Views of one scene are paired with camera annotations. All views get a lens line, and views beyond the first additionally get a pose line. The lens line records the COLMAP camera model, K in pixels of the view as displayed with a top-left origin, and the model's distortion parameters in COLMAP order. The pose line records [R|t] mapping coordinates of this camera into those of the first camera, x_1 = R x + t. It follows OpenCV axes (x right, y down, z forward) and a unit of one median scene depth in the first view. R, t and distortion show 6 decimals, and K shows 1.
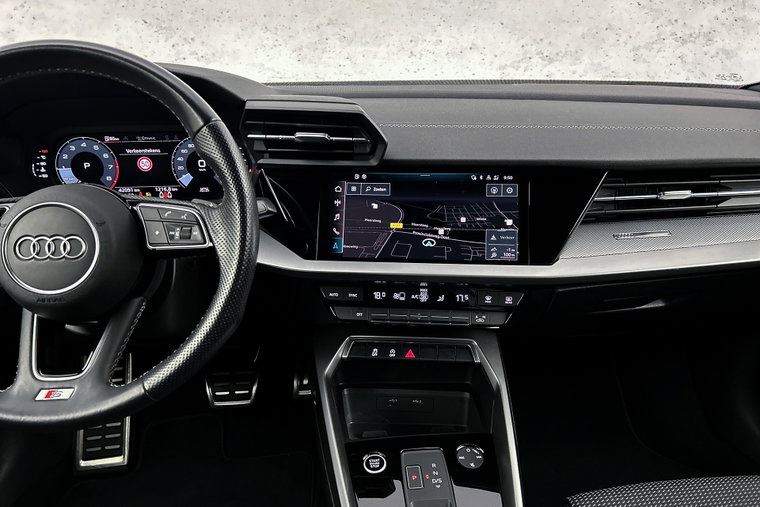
lens RADIAL K [[579.5, 0, 376.2], [0, 579.5, 258.9], [0, 0, 1]] dist [0.061202, -0.073566]
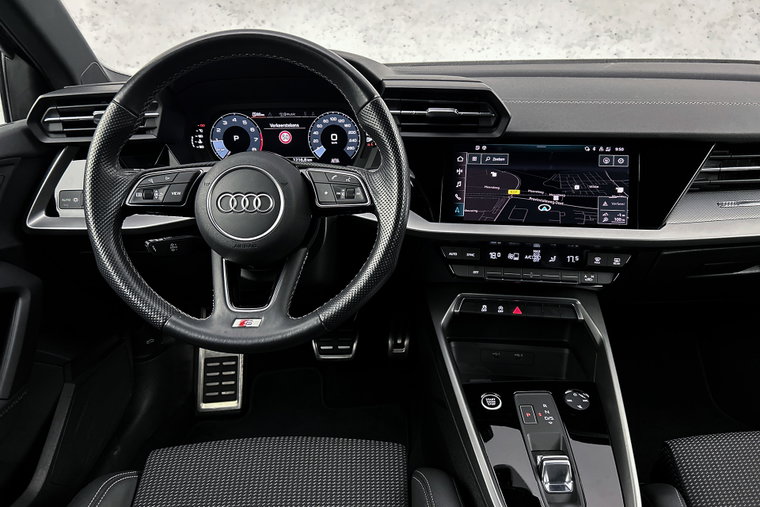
lens RADIAL K [[579.5, 0, 373.0], [0, 579.5, 259.0], [0, 0, 1]] dist [0.061202, -0.073566]
pose [[0.996404, 0.020688, -0.082168, -0.136810], [-0.018161, 0.999343, 0.031374, 0.039413], [0.082763, -0.029769, 0.996125, -0.133393]]
